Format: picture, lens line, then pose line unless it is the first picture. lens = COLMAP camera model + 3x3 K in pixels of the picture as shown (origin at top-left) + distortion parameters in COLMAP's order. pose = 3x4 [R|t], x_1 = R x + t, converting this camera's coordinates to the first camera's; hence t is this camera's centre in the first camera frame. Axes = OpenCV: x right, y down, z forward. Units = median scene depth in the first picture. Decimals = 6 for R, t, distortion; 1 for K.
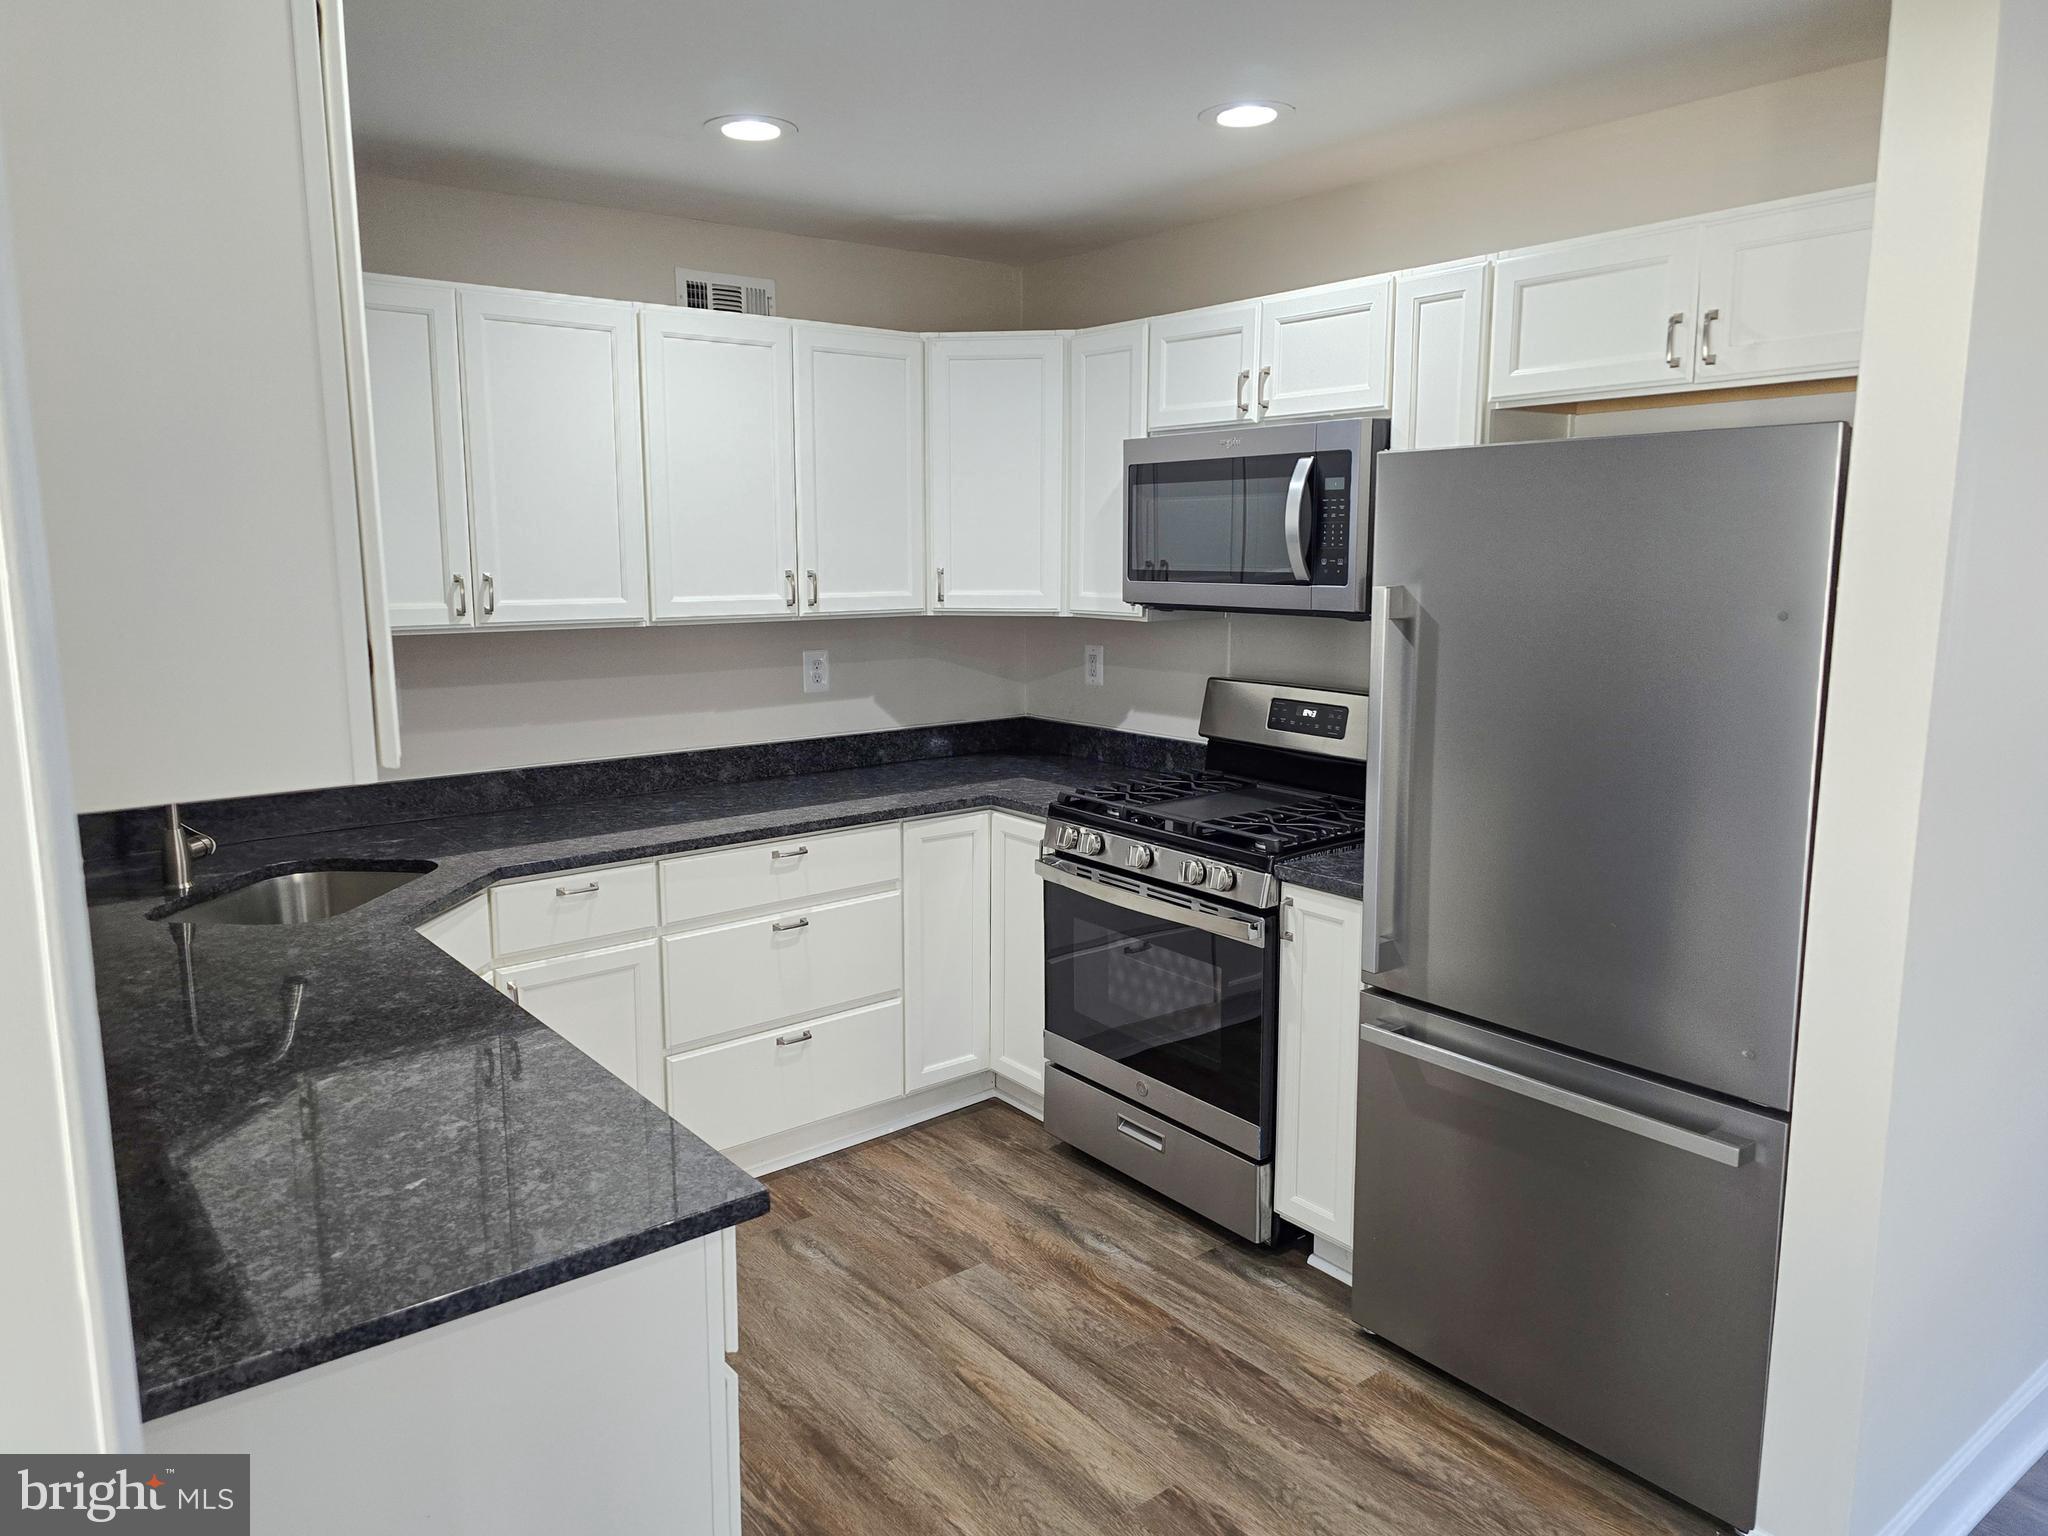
lens RADIAL K [[1406.7, 0, 1008.0], [0, 1406.7, 753.0], [0, 0, 1]] dist [0.069604, -0.058539]
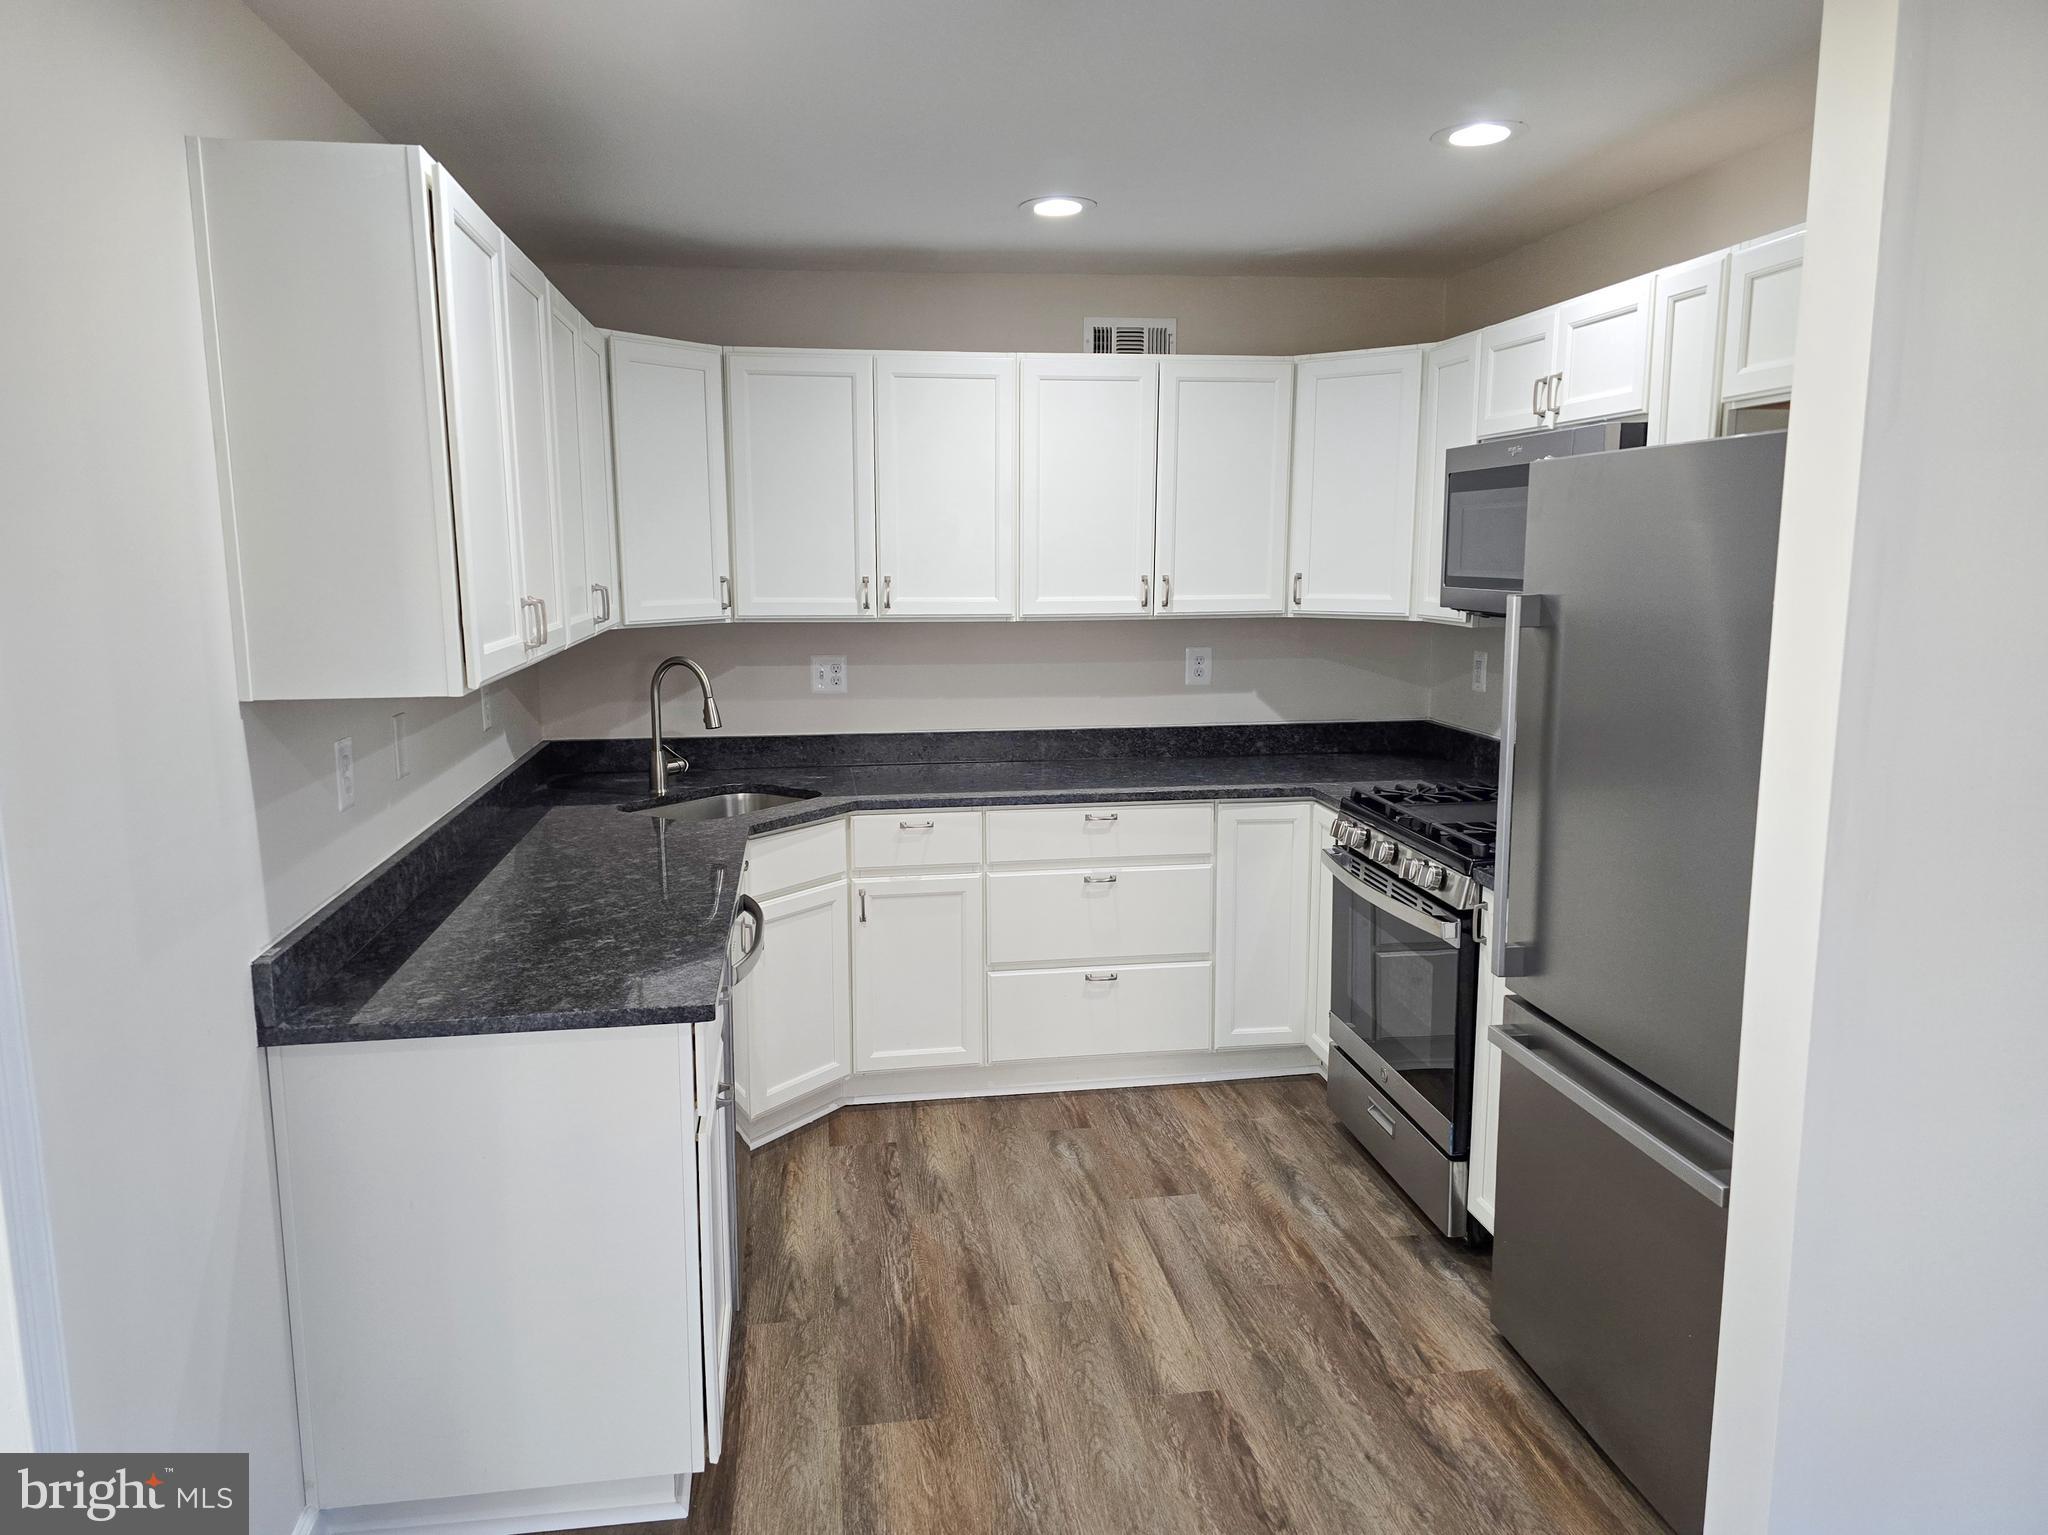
lens RADIAL K [[1406.7, 0, 1034.0], [0, 1406.7, 763.5], [0, 0, 1]] dist [0.069604, -0.058539]
pose [[0.868585, 0.075375, -0.489775, 0.393984], [-0.073680, 0.997022, 0.022773, 0.004353], [0.490032, 0.016306, 0.871552, -0.044752]]
